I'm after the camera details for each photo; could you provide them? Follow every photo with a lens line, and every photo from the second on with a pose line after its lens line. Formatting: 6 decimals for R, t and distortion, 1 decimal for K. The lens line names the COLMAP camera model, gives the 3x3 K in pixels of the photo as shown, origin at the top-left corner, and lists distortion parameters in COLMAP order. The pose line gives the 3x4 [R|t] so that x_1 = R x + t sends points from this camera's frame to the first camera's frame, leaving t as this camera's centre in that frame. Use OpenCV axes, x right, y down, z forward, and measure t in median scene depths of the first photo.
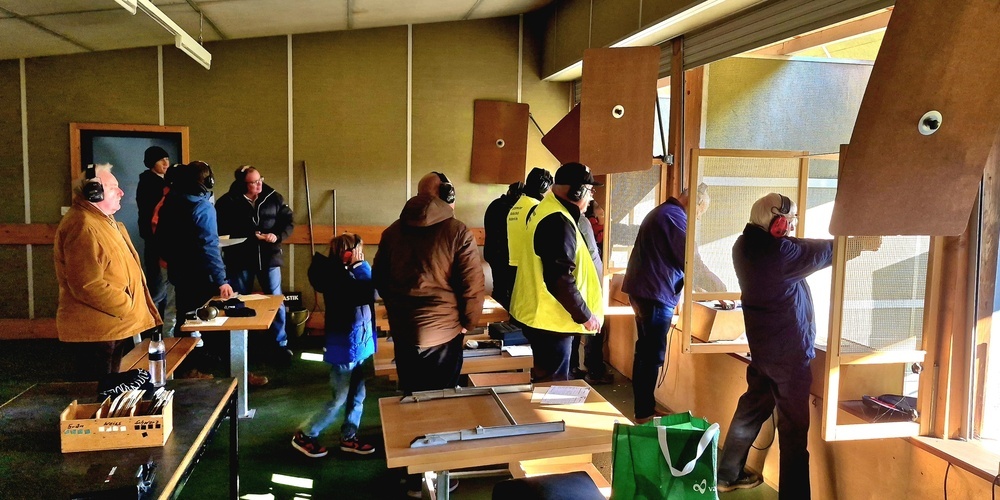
lens RADIAL K [[818.1, 0, 520.5], [0, 818.1, 247.6], [0, 0, 1]] dist [0.186525, -0.351178]
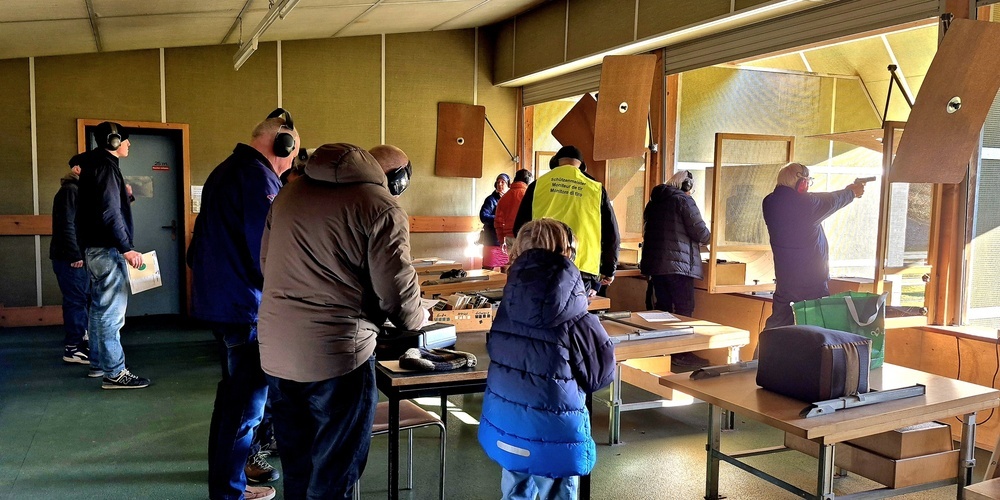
lens RADIAL K [[792.6, 0, 500.0], [0, 792.6, 250.0], [0, 0, 1]] dist [0.121464, -0.244946]
pose [[0.983063, -0.023683, 0.181732, -0.275820], [0.025094, 0.999670, -0.005472, 0.047272], [-0.181543, 0.009939, 0.983333, -0.126352]]
